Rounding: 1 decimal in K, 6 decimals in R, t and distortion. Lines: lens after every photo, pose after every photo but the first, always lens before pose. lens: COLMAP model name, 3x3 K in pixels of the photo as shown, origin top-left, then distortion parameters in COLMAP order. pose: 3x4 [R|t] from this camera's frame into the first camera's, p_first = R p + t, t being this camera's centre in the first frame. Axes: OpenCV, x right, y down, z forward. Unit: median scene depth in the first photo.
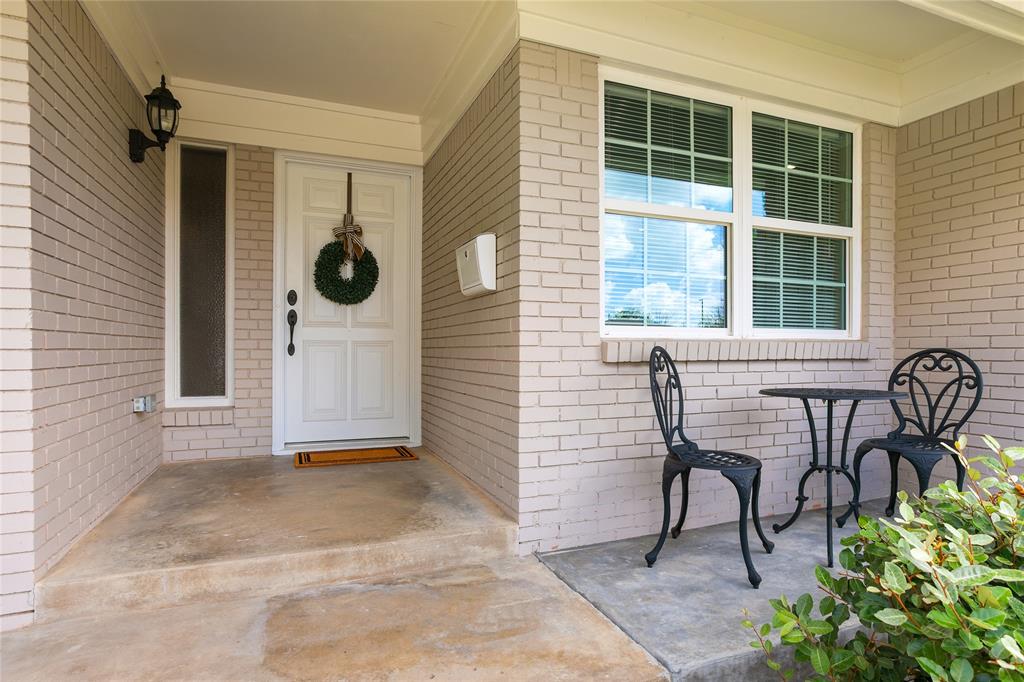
lens RADIAL K [[548.1, 0, 511.9], [0, 548.1, 345.9], [0, 0, 1]] dist [-0.007071, 0.007498]
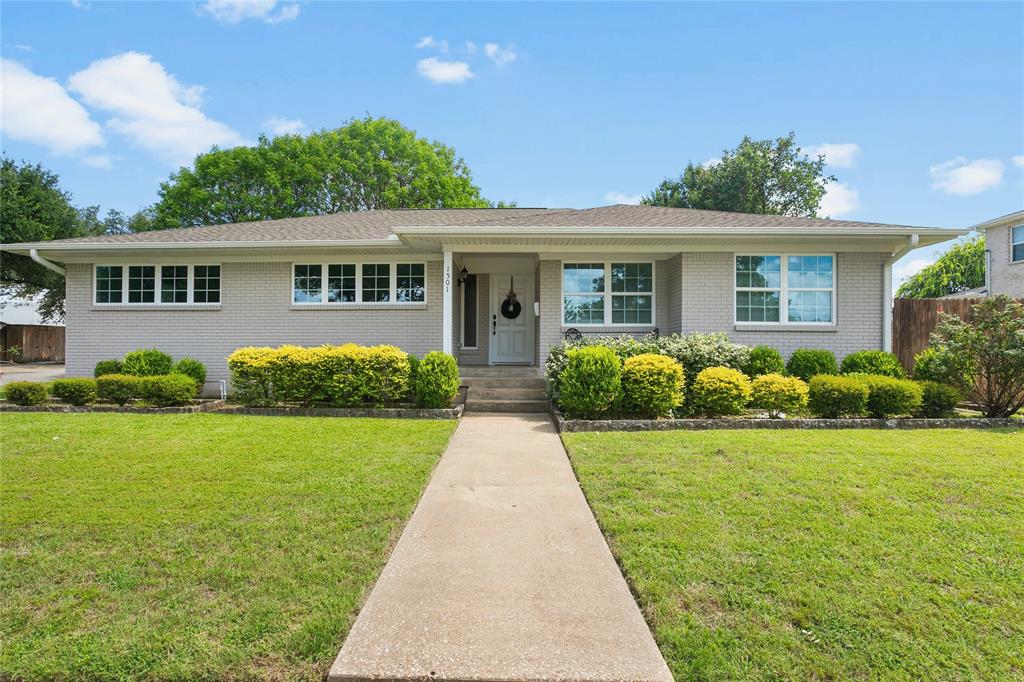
lens RADIAL K [[548.1, 0, 513.0], [0, 548.1, 337.8], [0, 0, 1]] dist [-0.007071, 0.007498]
pose [[0.932729, -0.007692, -0.360496, 0.854022], [-0.000855, 0.999722, -0.023542, 0.108023], [0.360577, 0.022266, 0.932464, -1.951788]]
